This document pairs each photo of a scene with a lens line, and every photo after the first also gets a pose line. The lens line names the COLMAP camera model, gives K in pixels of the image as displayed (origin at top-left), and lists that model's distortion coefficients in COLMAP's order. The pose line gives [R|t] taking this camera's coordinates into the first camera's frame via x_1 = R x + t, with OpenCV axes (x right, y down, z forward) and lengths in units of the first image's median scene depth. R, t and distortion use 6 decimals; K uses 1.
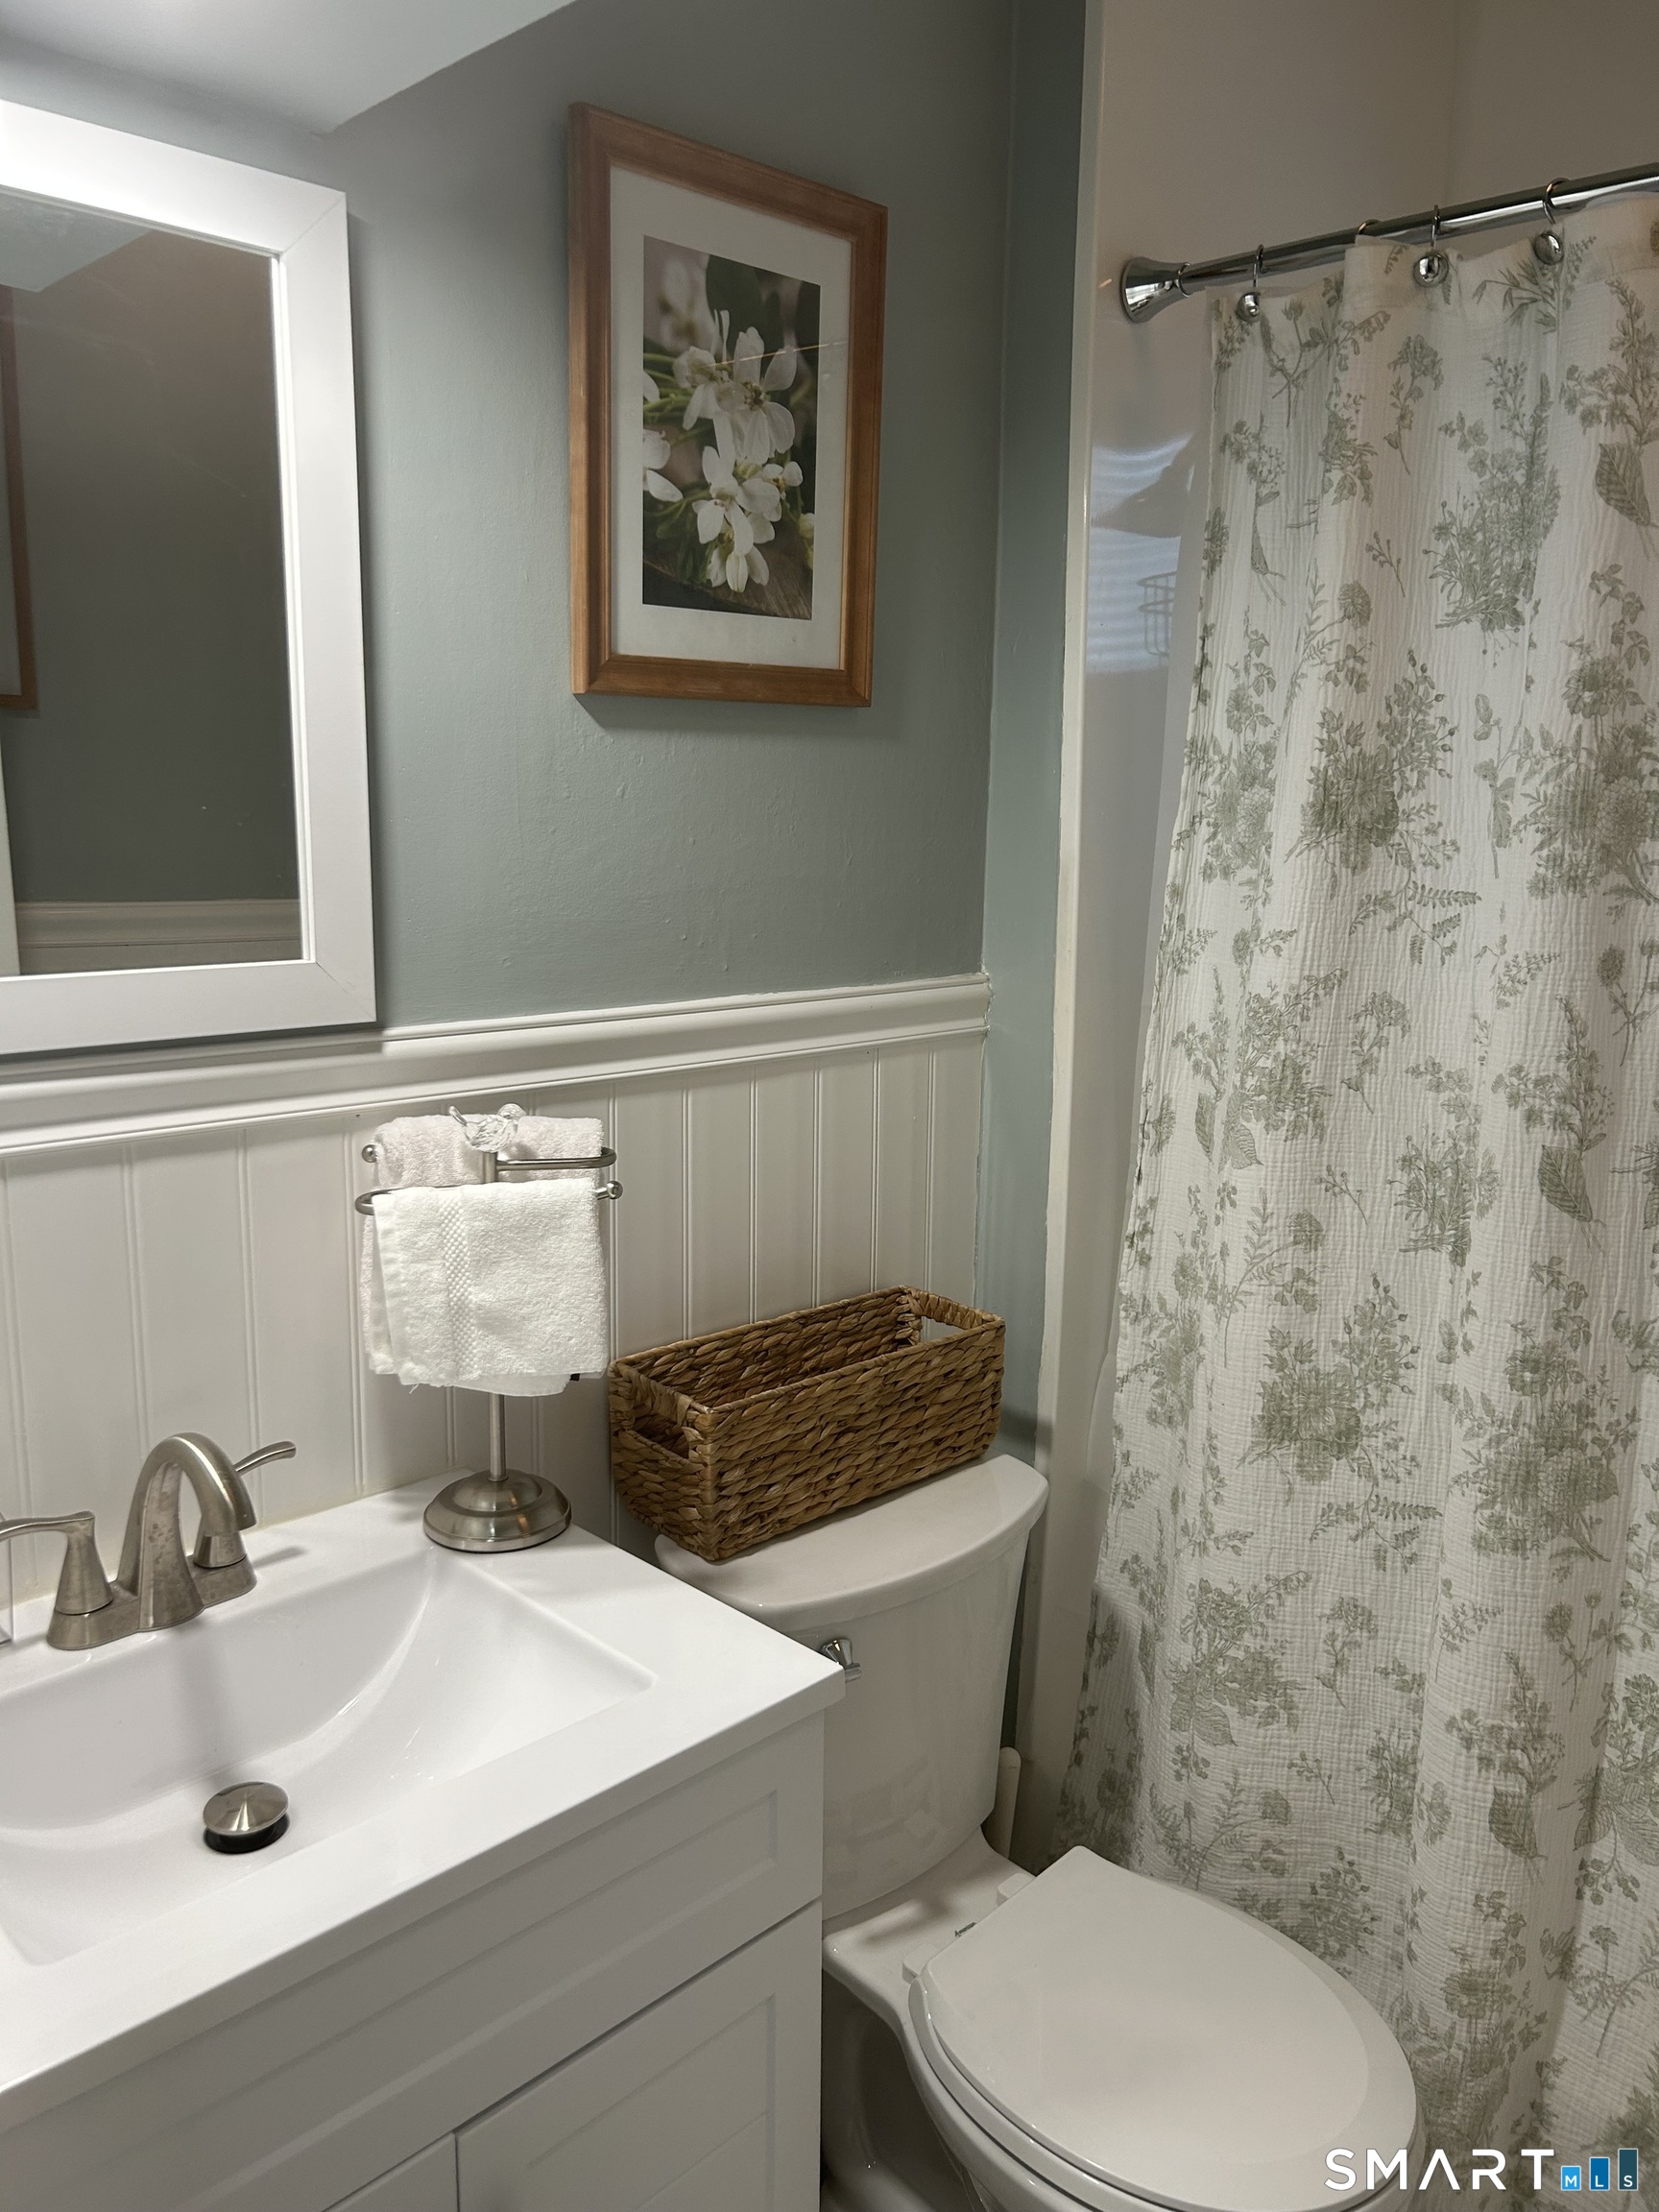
lens RADIAL K [[1662.2, 0, 824.1], [0, 1662.2, 1108.9], [0, 0, 1]] dist [0.036651, -0.031425]
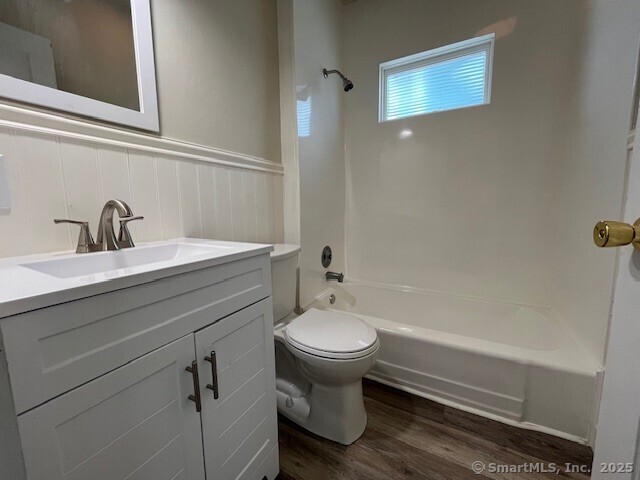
lens RADIAL K [[262.1, 0, 318.9], [0, 262.1, 239.7], [0, 0, 1]] dist [-0.006830, 0.000078]
pose [[0.956647, -0.062125, 0.284547, -0.075375], [0.078991, 0.995711, -0.048176, 0.354390], [-0.280333, 0.068565, 0.957451, 0.219117]]
